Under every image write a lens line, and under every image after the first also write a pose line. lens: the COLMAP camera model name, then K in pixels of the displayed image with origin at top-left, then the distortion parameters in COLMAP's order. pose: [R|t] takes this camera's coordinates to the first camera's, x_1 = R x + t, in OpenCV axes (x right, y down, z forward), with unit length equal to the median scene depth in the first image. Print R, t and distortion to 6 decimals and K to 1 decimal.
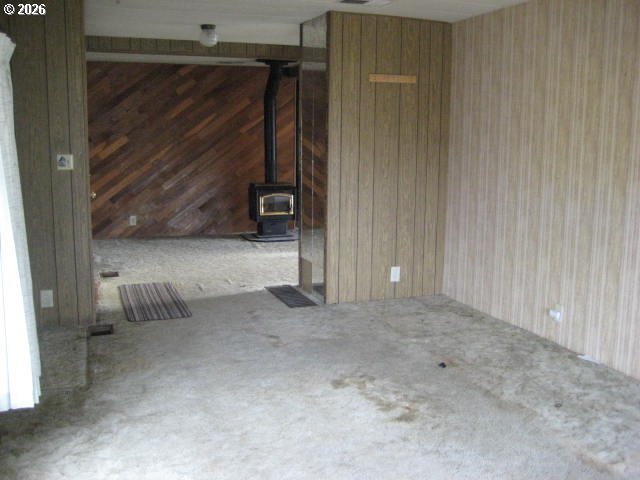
lens RADIAL K [[663.6, 0, 323.5], [0, 663.6, 236.1], [0, 0, 1]] dist [-0.075965, 0.000000]
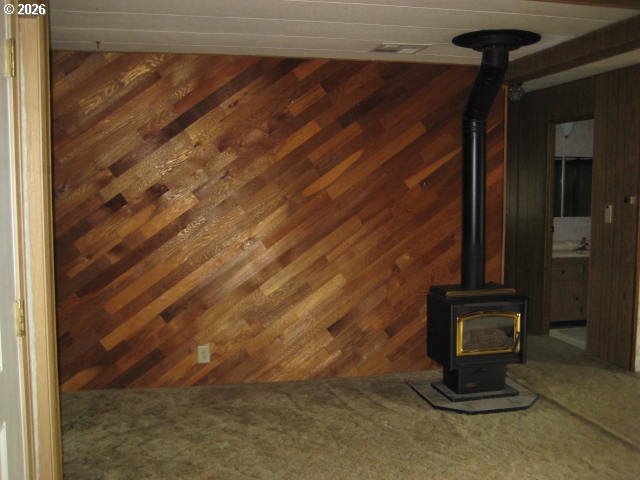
lens RADIAL K [[663.6, 0, 320.1], [0, 663.6, 242.7], [0, 0, 1]] dist [-0.075965, 0.000000]
pose [[0.987380, -0.000651, -0.158369, -0.114339], [-0.013322, 0.996106, -0.087151, -0.067723], [0.157809, 0.088161, 0.983526, 0.490913]]
